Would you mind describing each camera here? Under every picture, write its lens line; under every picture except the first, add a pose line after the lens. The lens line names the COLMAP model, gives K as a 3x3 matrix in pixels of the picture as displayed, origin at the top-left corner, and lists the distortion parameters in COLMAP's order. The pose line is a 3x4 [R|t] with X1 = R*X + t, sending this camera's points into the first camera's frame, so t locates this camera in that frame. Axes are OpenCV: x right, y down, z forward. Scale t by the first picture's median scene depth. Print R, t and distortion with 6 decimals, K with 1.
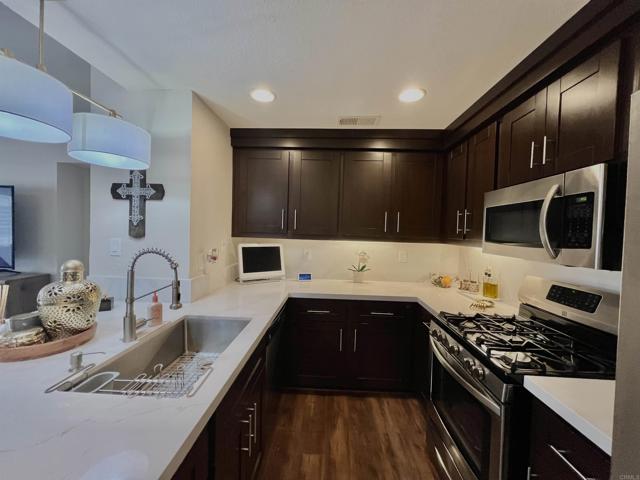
lens RADIAL K [[263.9, 0, 319.8], [0, 263.9, 240.6], [0, 0, 1]] dist [0.001660, -0.000056]
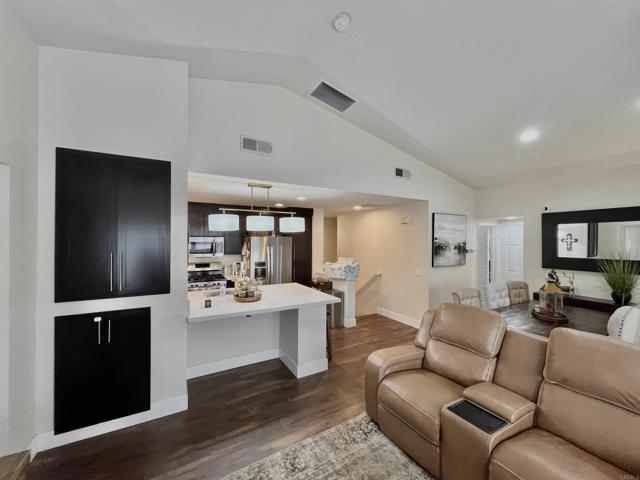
lens RADIAL K [[263.9, 0, 319.7], [0, 263.9, 241.1], [0, 0, 1]] dist [0.001660, -0.000056]
pose [[-0.534496, -0.023650, 0.844840, -2.696721], [0.018391, 0.999046, 0.039603, -0.224831], [-0.844971, 0.036705, -0.533551, 1.296544]]
